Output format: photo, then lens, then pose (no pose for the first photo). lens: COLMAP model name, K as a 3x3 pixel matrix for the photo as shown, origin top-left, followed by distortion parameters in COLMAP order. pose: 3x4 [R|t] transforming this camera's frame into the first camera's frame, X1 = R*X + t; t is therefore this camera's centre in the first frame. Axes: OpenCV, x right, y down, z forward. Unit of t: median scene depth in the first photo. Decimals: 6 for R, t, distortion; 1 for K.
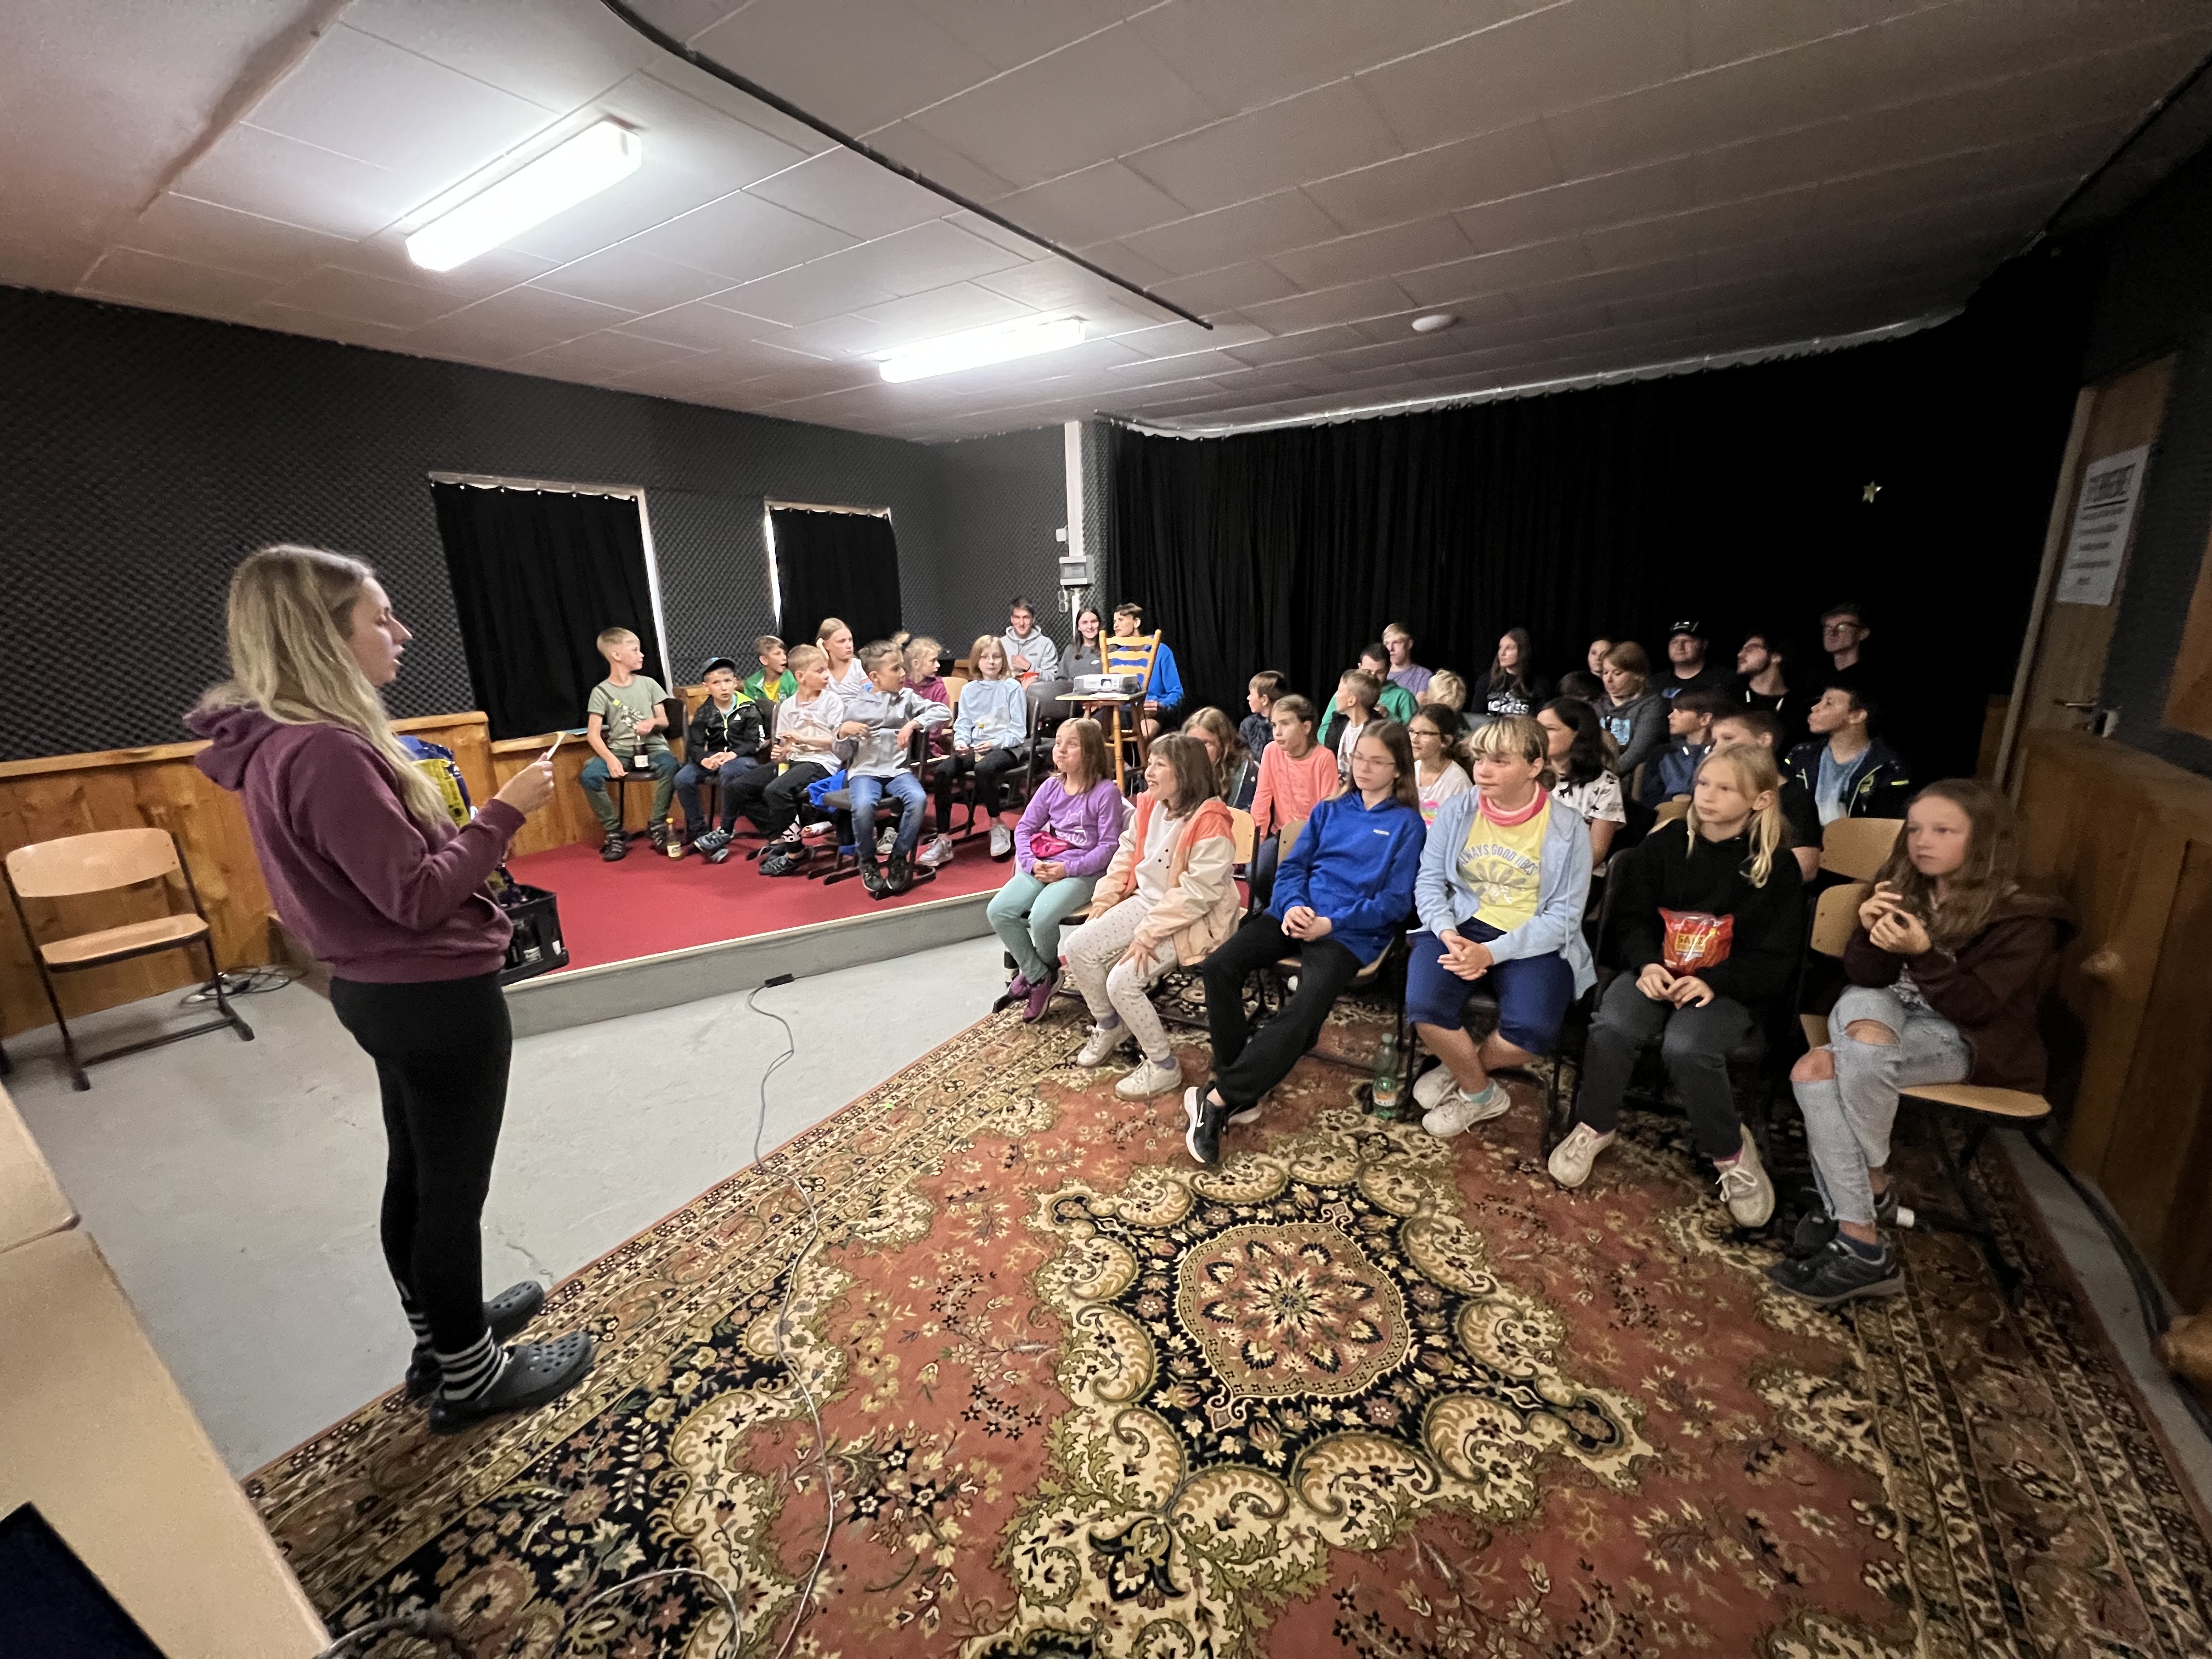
lens RADIAL K [[877.9, 0, 1109.5], [0, 877.9, 827.3], [0, 0, 1]] dist [-0.001799, -0.000102]
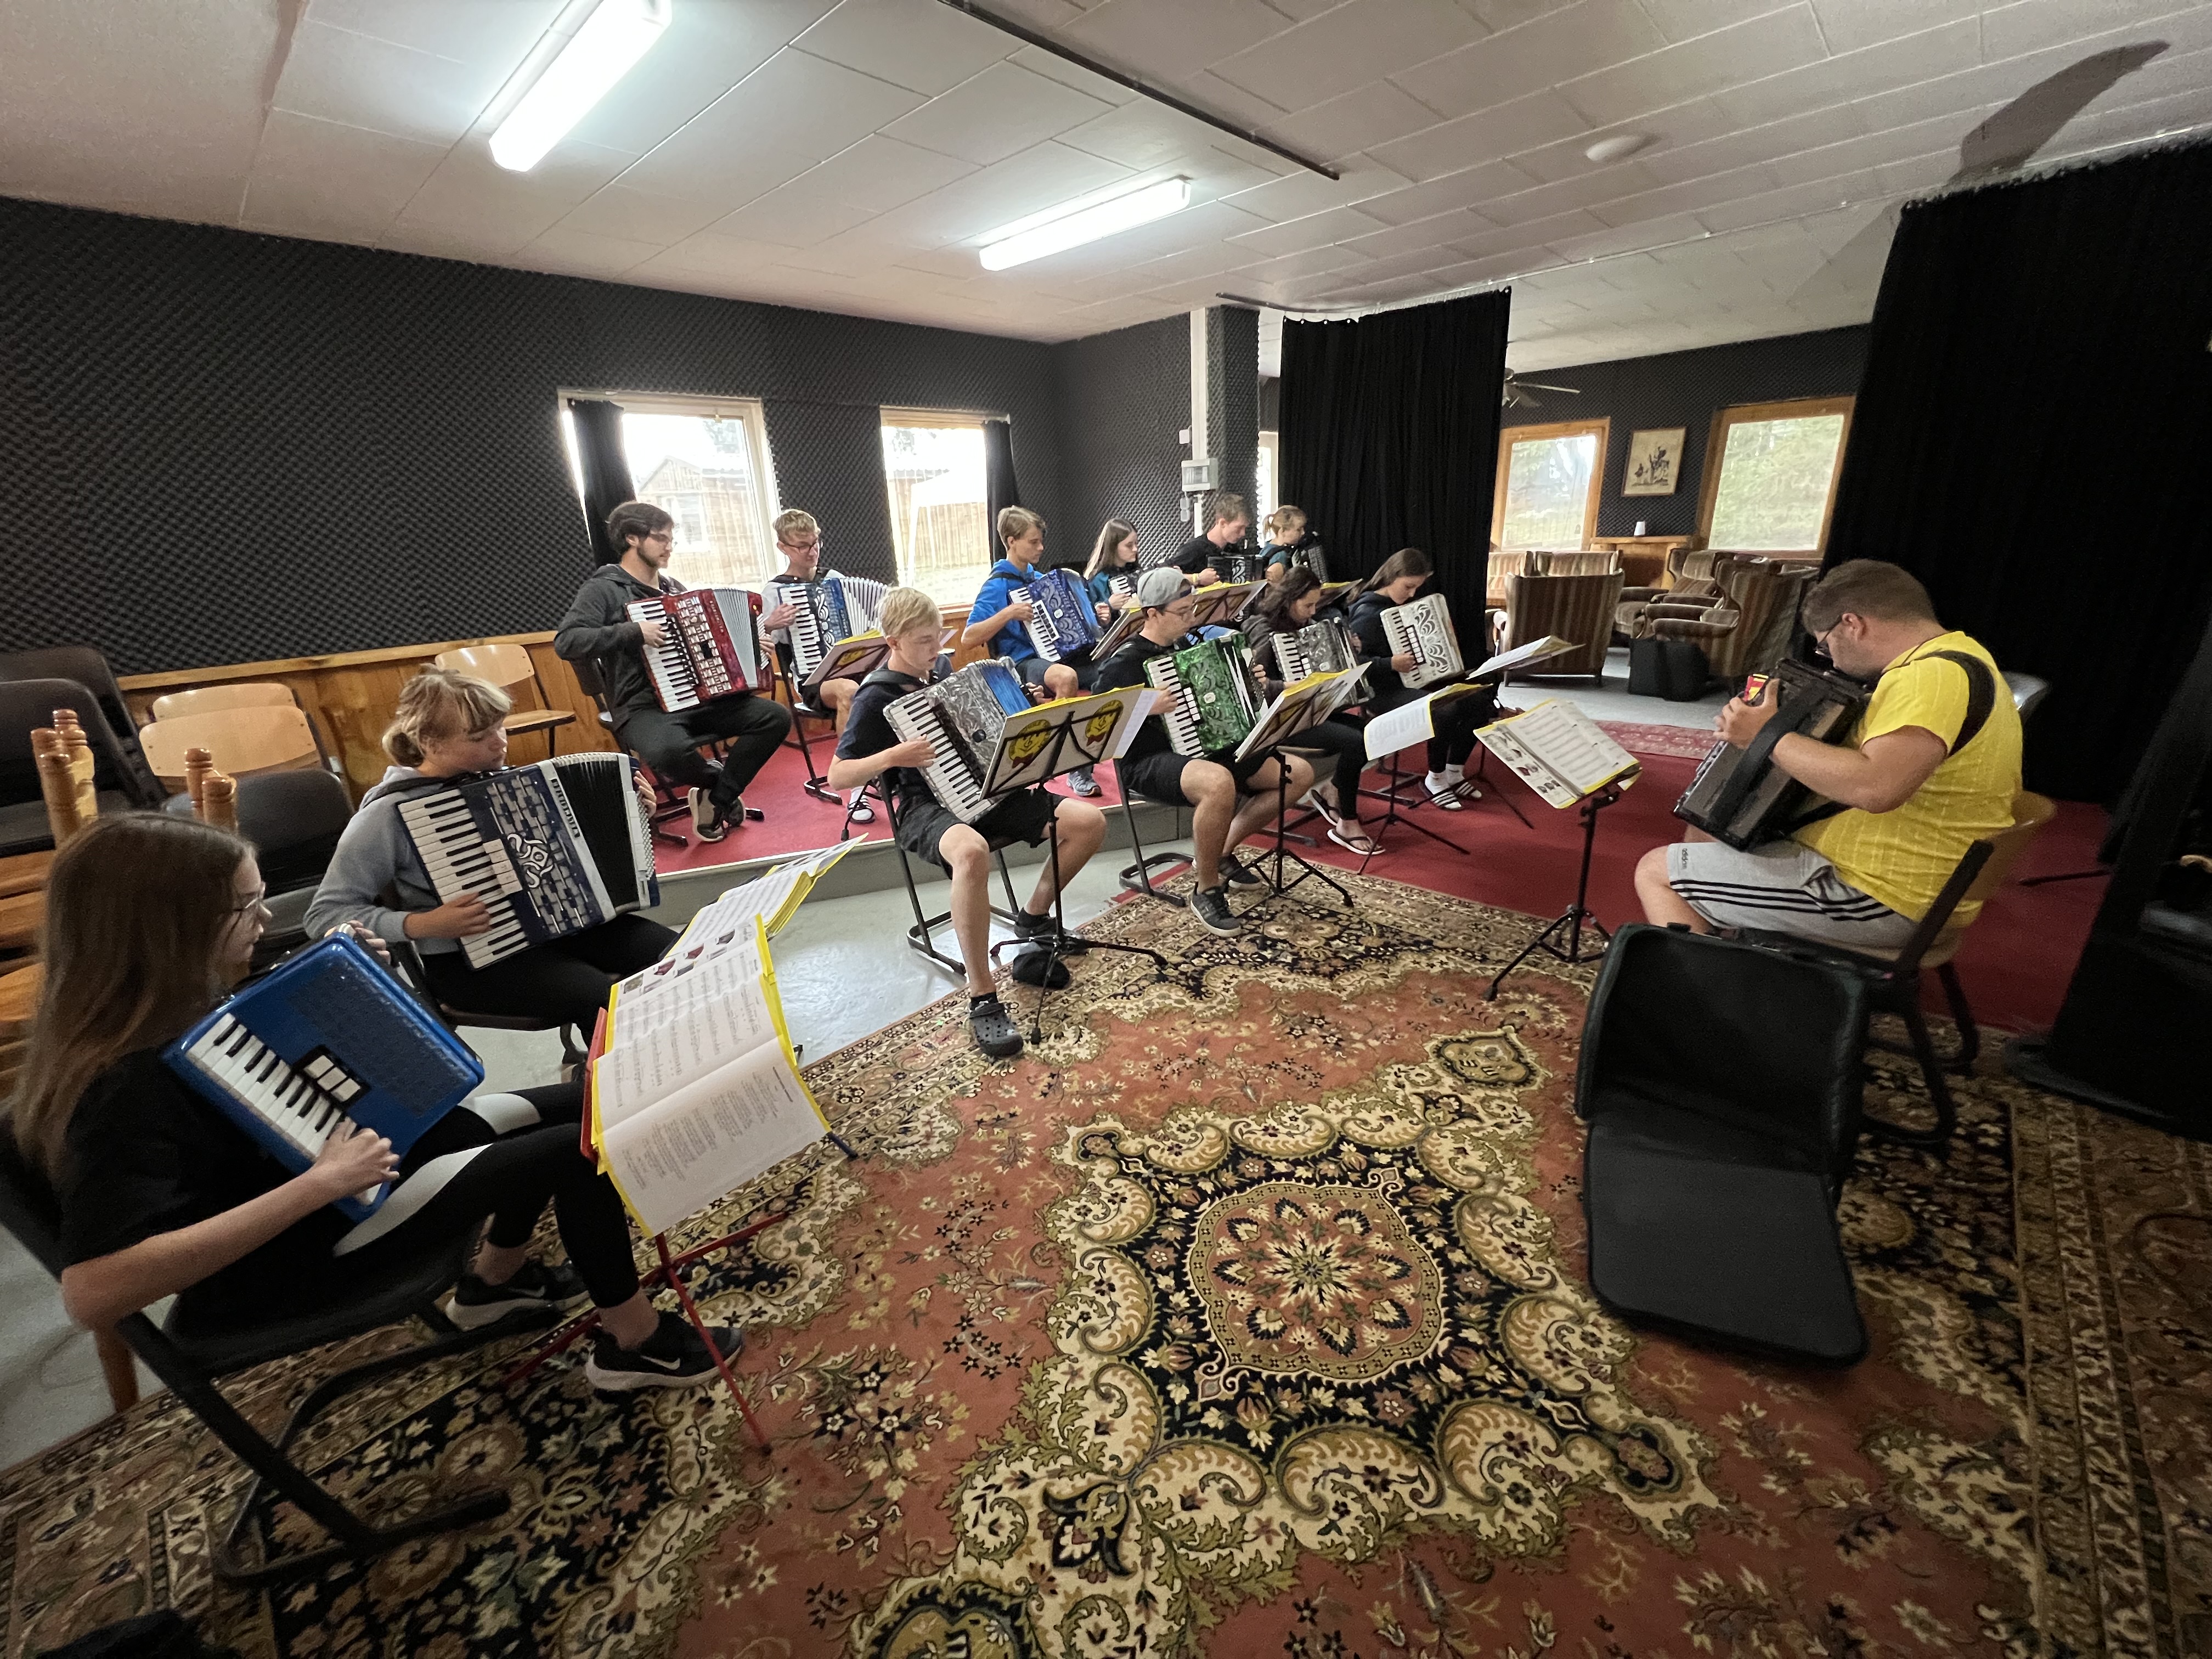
lens RADIAL K [[877.9, 0, 1104.2], [0, 877.9, 828.2], [0, 0, 1]] dist [-0.001799, -0.000102]
pose [[0.984716, 0.039208, -0.169700, 0.150655], [-0.024122, 0.995644, 0.090066, 0.006153], [0.172492, -0.084596, 0.981372, 0.123025]]
